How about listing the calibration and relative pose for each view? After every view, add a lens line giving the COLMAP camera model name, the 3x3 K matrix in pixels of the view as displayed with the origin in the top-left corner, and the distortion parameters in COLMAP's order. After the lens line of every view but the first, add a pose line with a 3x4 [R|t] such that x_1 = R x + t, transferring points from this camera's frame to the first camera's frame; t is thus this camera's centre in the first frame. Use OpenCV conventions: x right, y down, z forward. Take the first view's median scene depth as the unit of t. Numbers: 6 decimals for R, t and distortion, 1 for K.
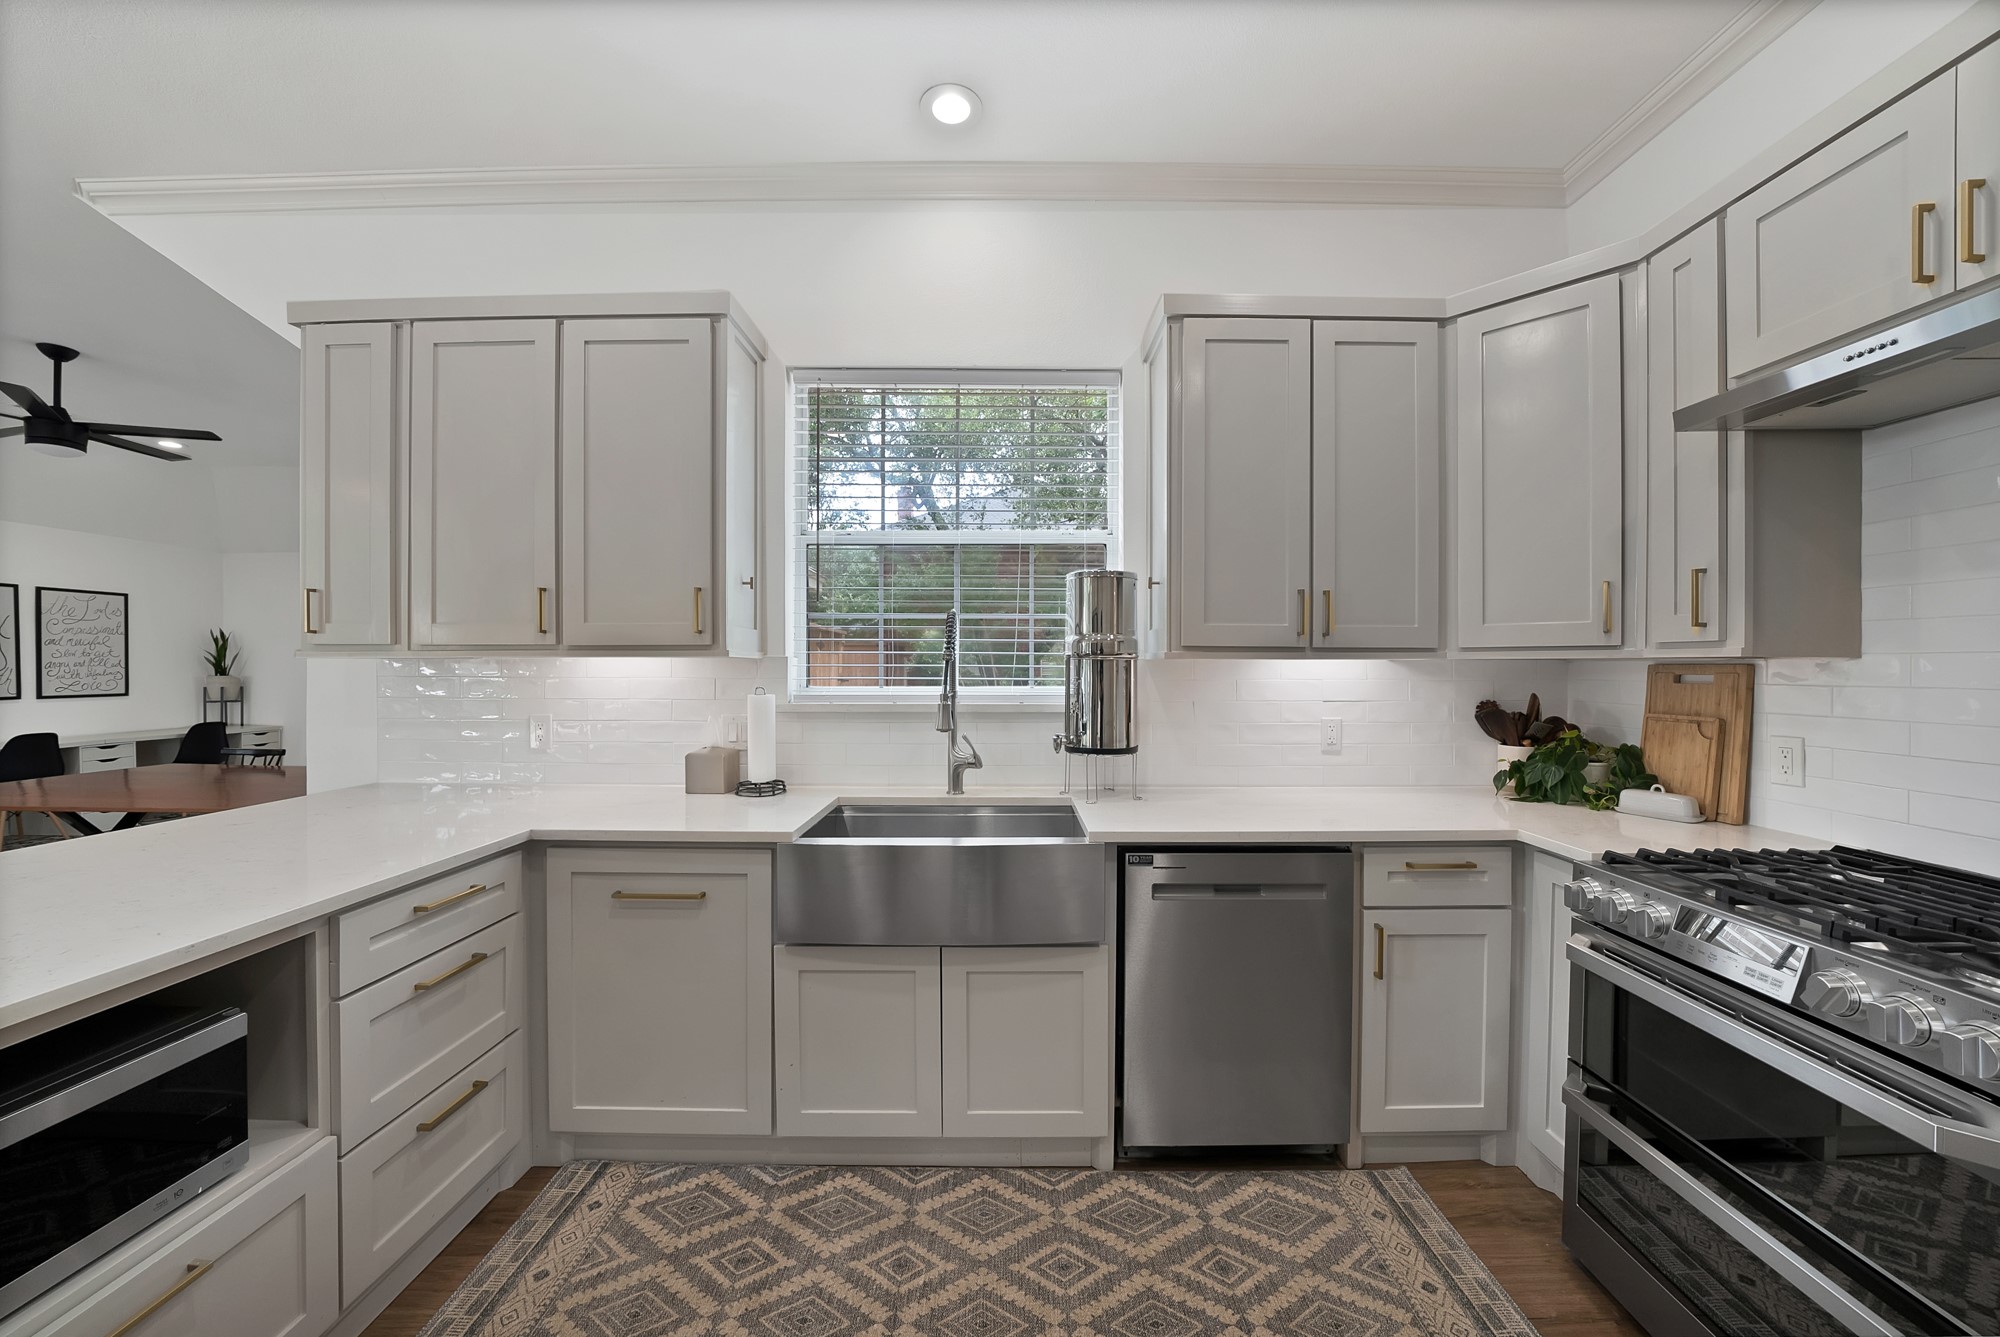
lens RADIAL K [[714.7, 0, 1015.5], [0, 714.7, 663.0], [0, 0, 1]] dist [-0.023137, -0.000079]
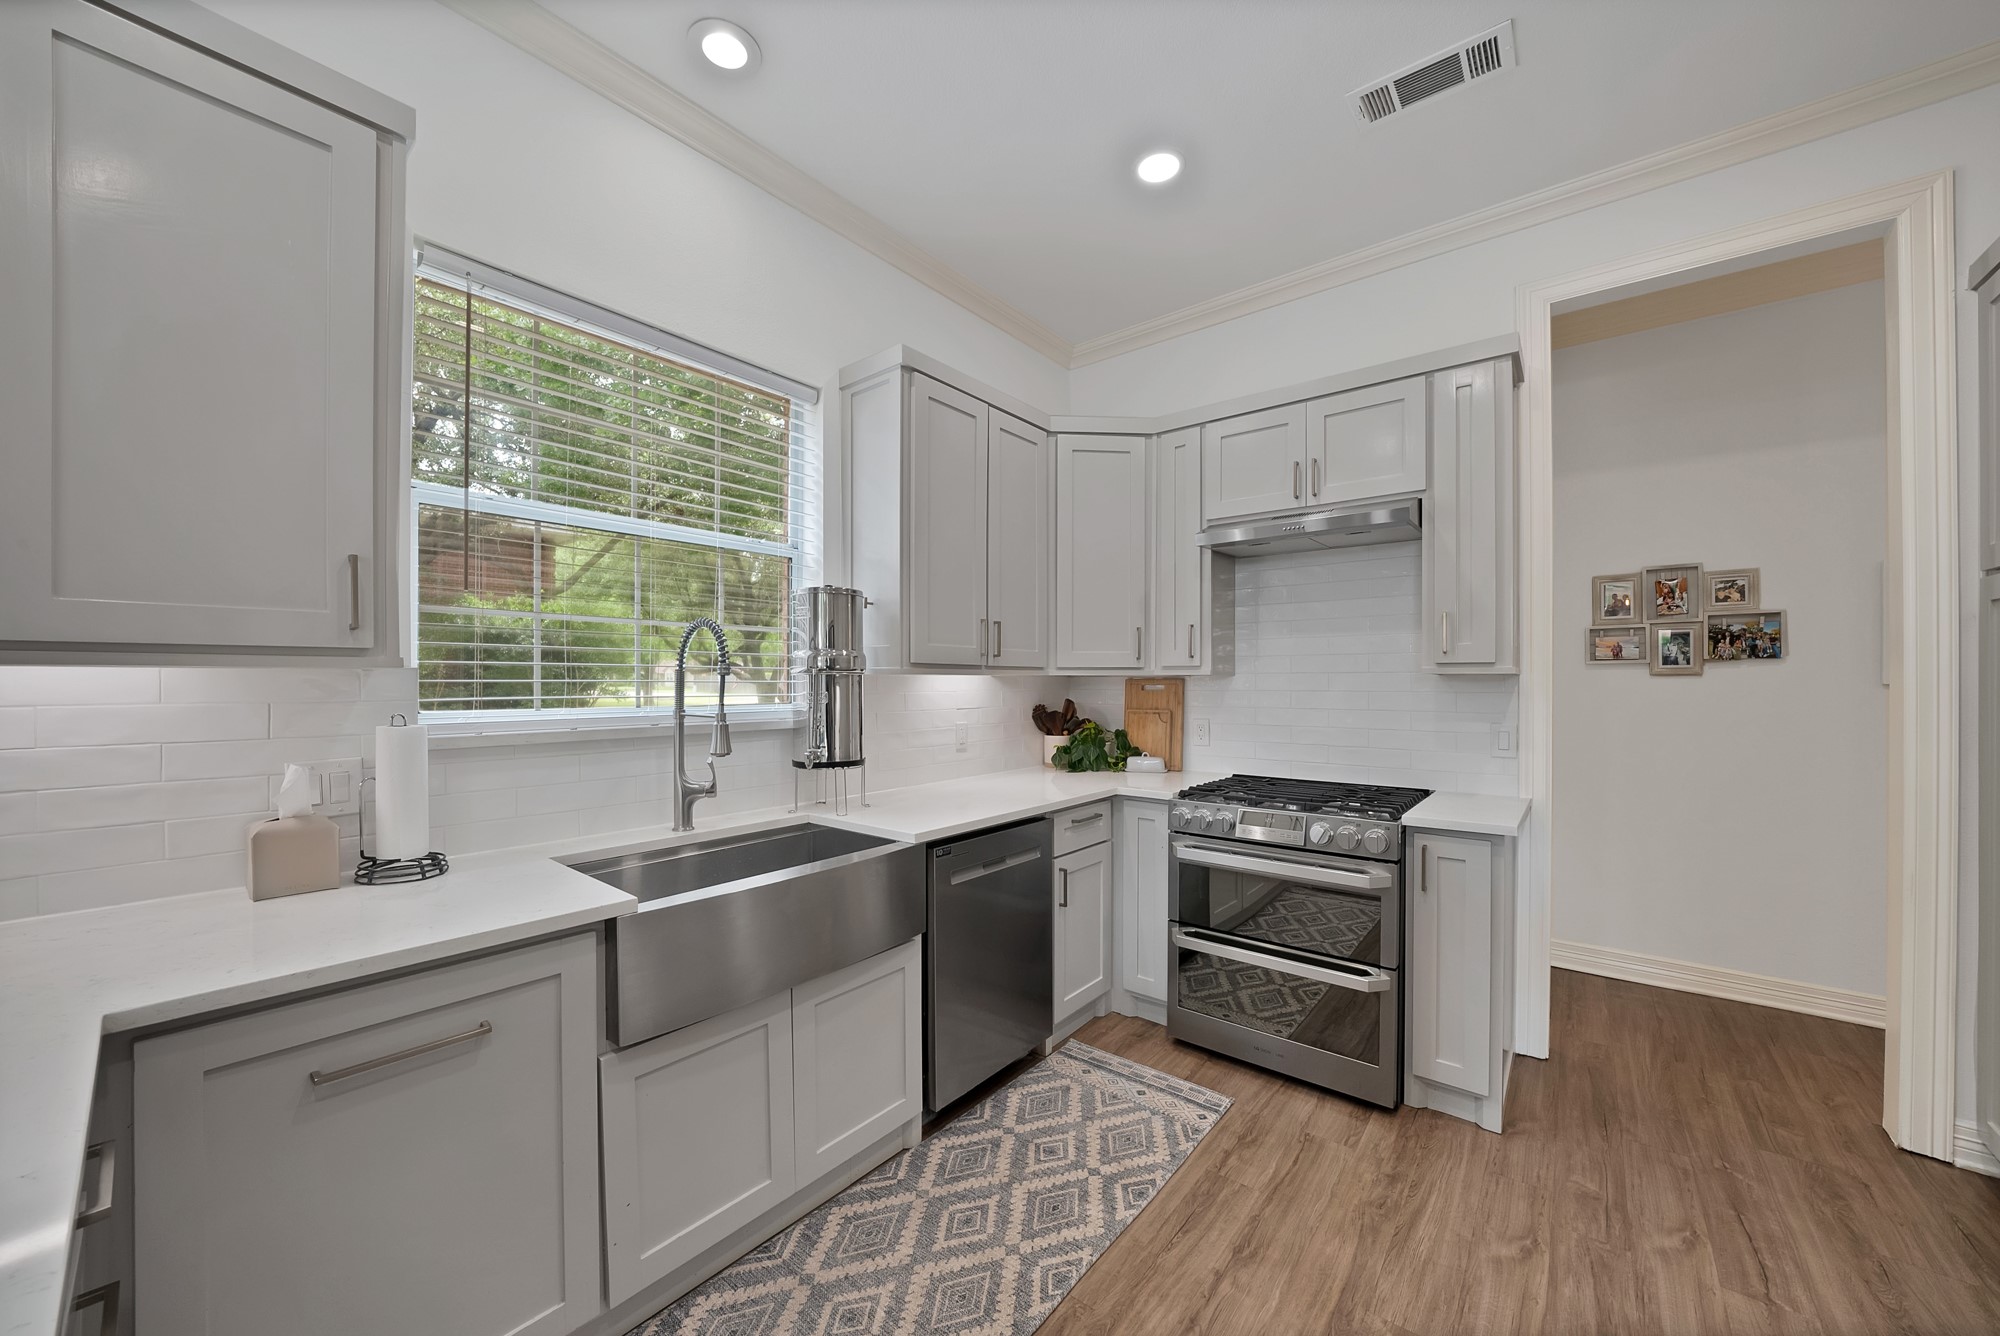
lens RADIAL K [[720.5, 0, 997.3], [0, 720.5, 674.1], [0, 0, 1]] dist [-0.022870, 0.000221]
pose [[0.636840, 0.004663, 0.770982, -0.649737], [-0.000794, 0.999985, -0.005391, -0.000033], [-0.770996, 0.002821, 0.636834, 0.205328]]
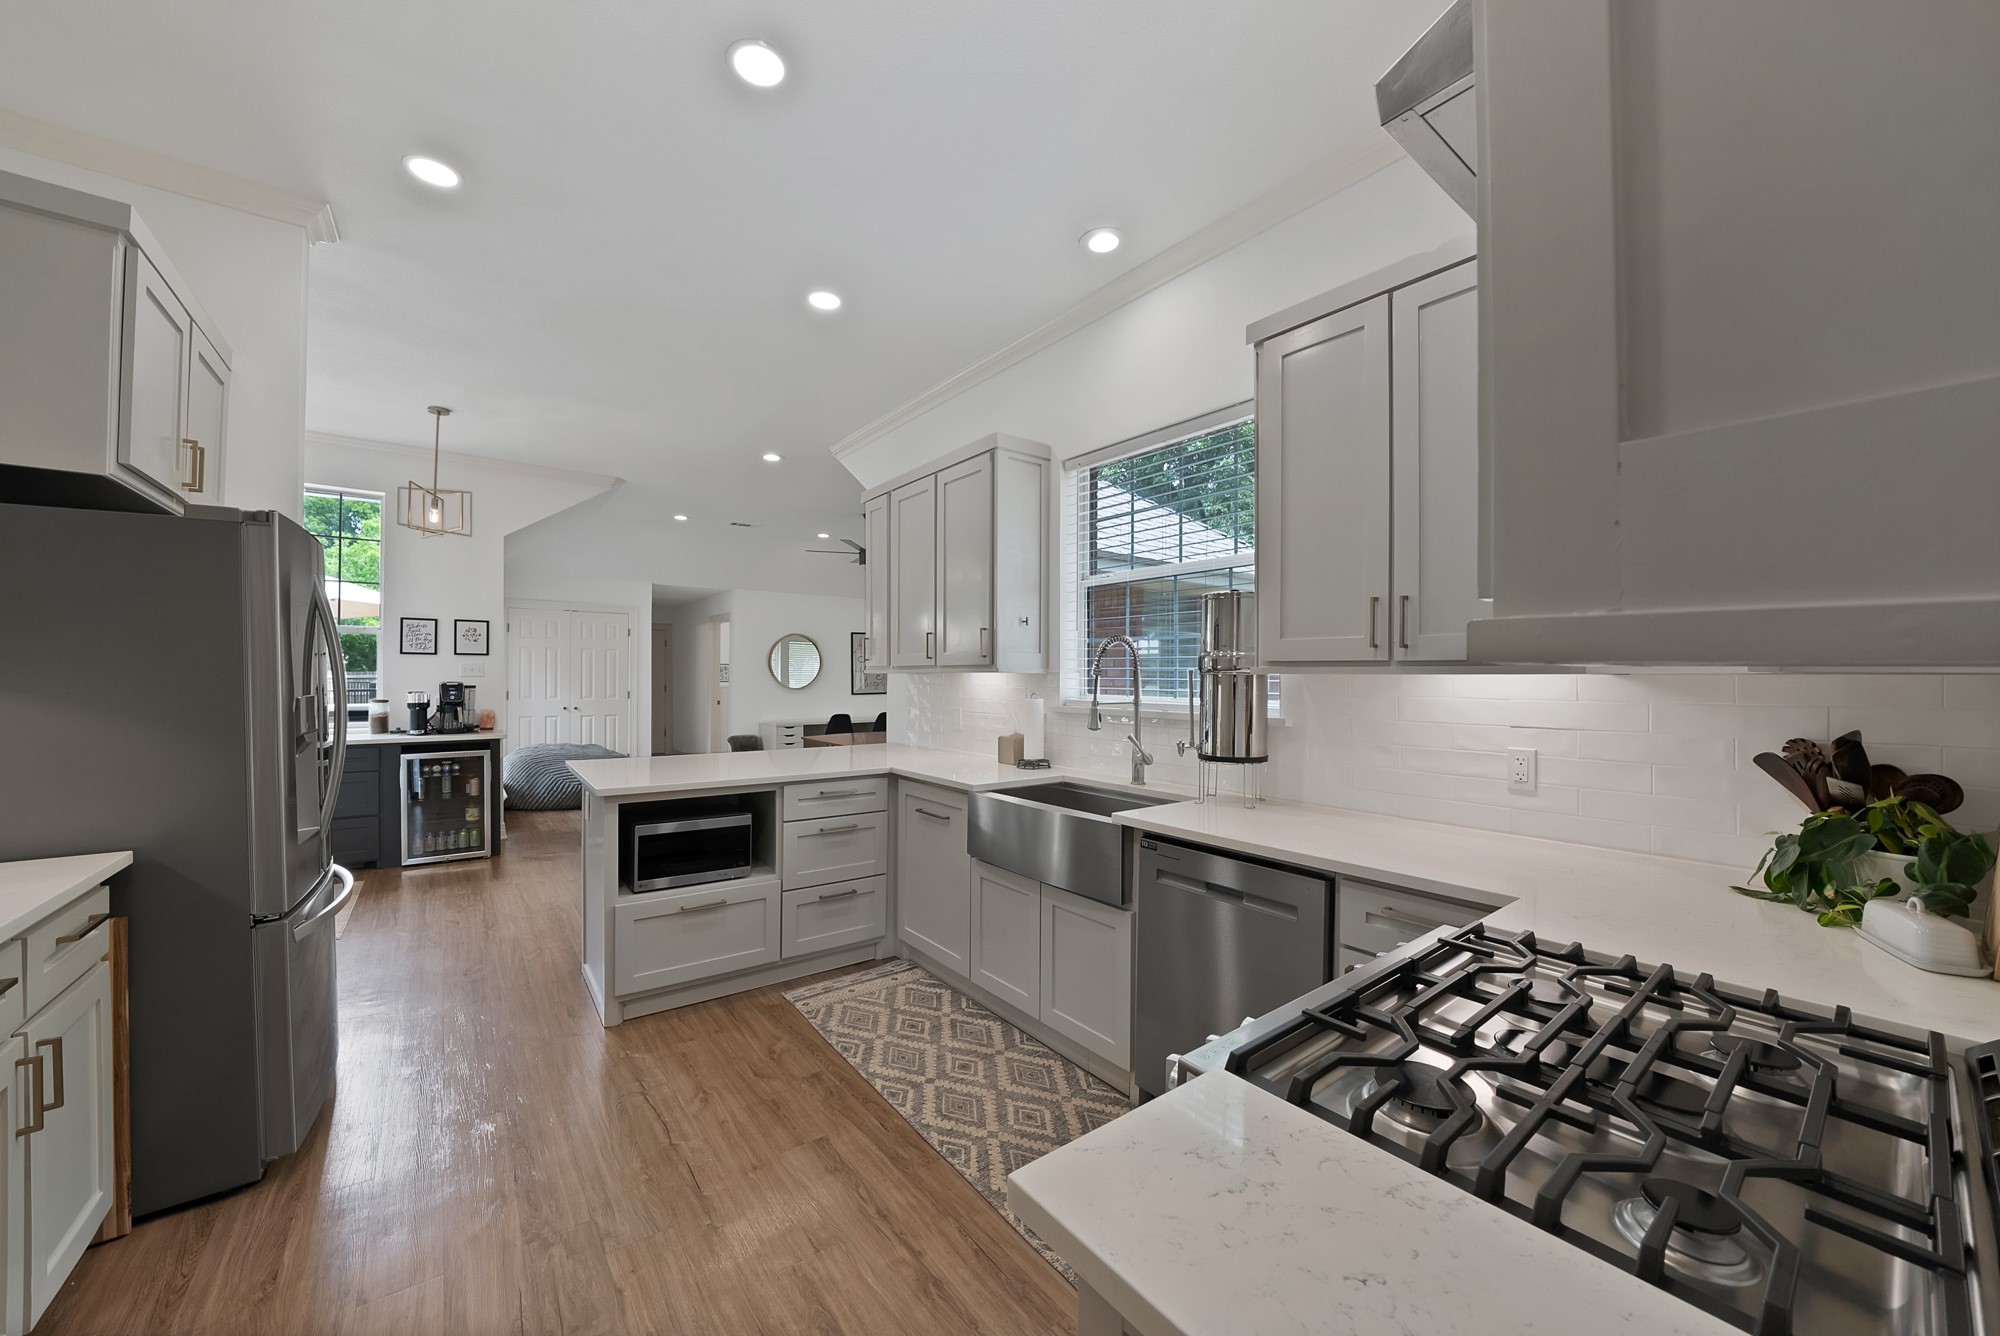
lens RADIAL K [[732.0, 0, 1004.5], [0, 732.0, 666.0], [0, 0, 1]] dist [-0.036591, 0.004755]
pose [[0.604477, -0.008222, -0.796580, 0.984188], [-0.001327, 0.999935, -0.011328, -0.005534], [0.796622, 0.007905, 0.604427, 0.083709]]
